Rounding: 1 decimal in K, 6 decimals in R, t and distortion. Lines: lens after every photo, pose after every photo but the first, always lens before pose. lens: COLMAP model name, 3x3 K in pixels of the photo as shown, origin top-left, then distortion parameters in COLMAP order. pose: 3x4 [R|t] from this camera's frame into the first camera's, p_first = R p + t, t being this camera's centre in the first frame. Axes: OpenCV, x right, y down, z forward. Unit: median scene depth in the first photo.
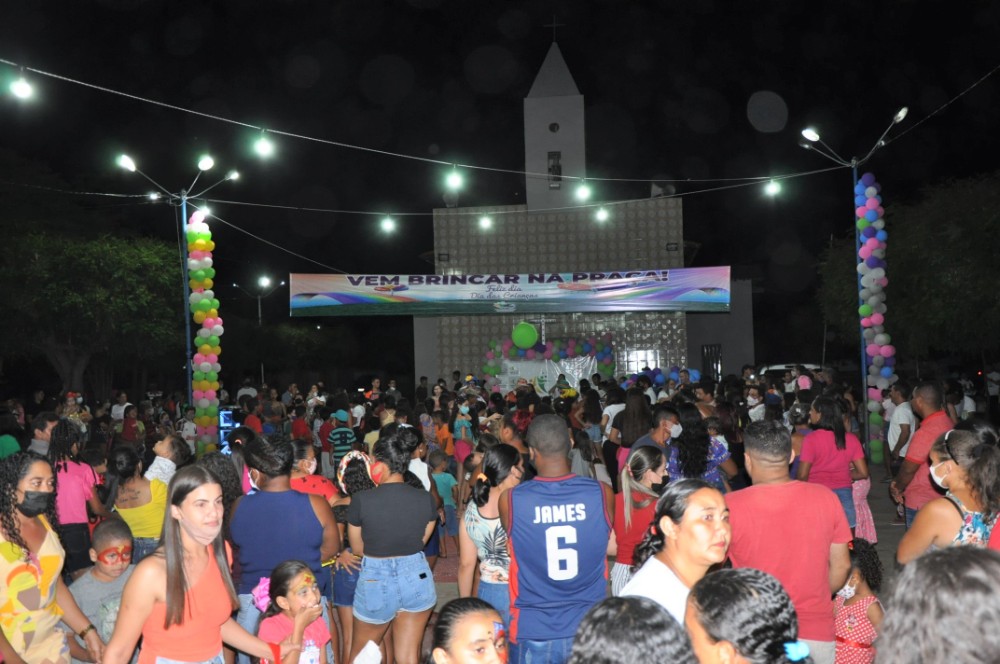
lens RADIAL K [[1127.2, 0, 500.0], [0, 1127.2, 332.0], [0, 0, 1]] dist [0.006877, 0.005545]
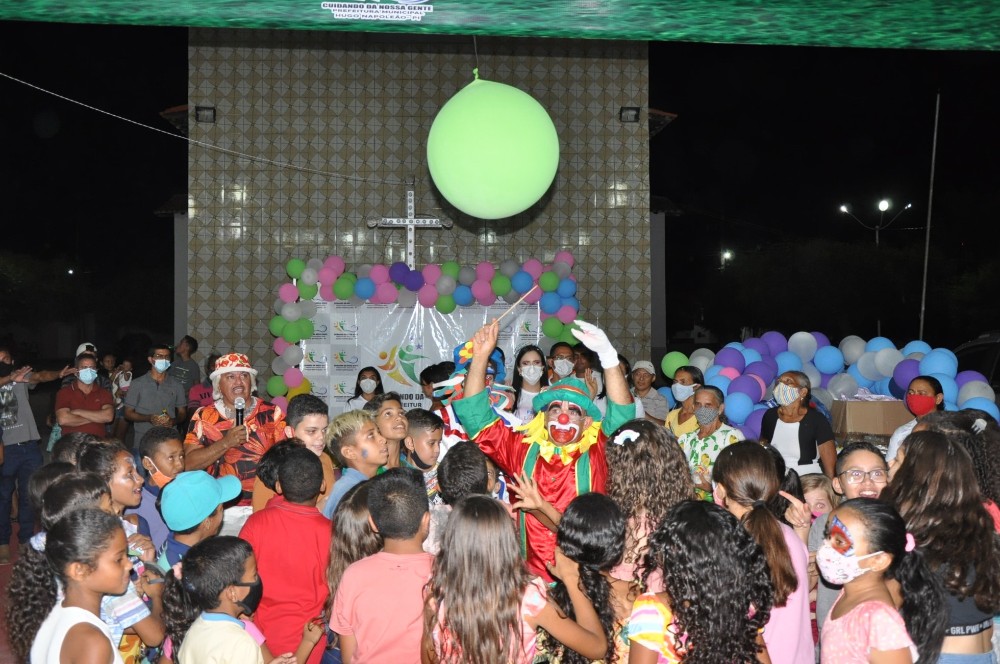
lens RADIAL K [[1121.2, 0, 500.0], [0, 1121.2, 332.0], [0, 0, 1]] dist [-0.019685, -0.010107]
pose [[0.983867, 0.028580, 0.176605, -0.005805], [-0.033887, 0.999058, 0.027106, 0.026160], [-0.175664, -0.032653, 0.983909, 0.708533]]
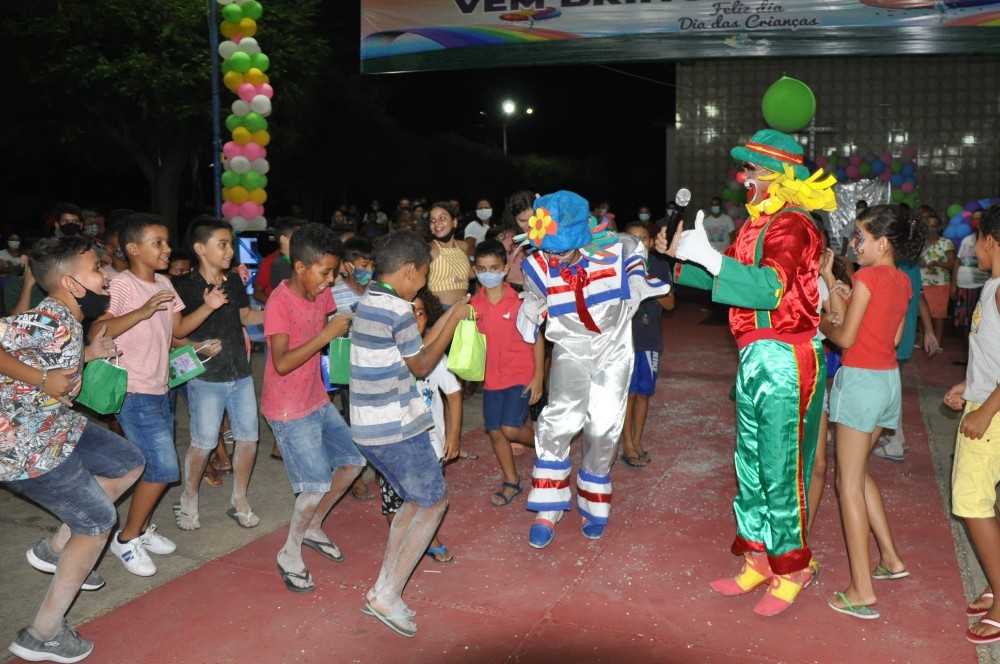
lens RADIAL K [[904.7, 0, 560.0], [0, 904.7, 330.2], [0, 0, 1]] dist [-0.115984, 0.005976]
pose [[0.975253, 0.058772, -0.213136, 0.013354], [-0.023979, 0.986451, 0.162294, 0.034872], [0.219786, -0.153167, 0.963449, 0.524363]]
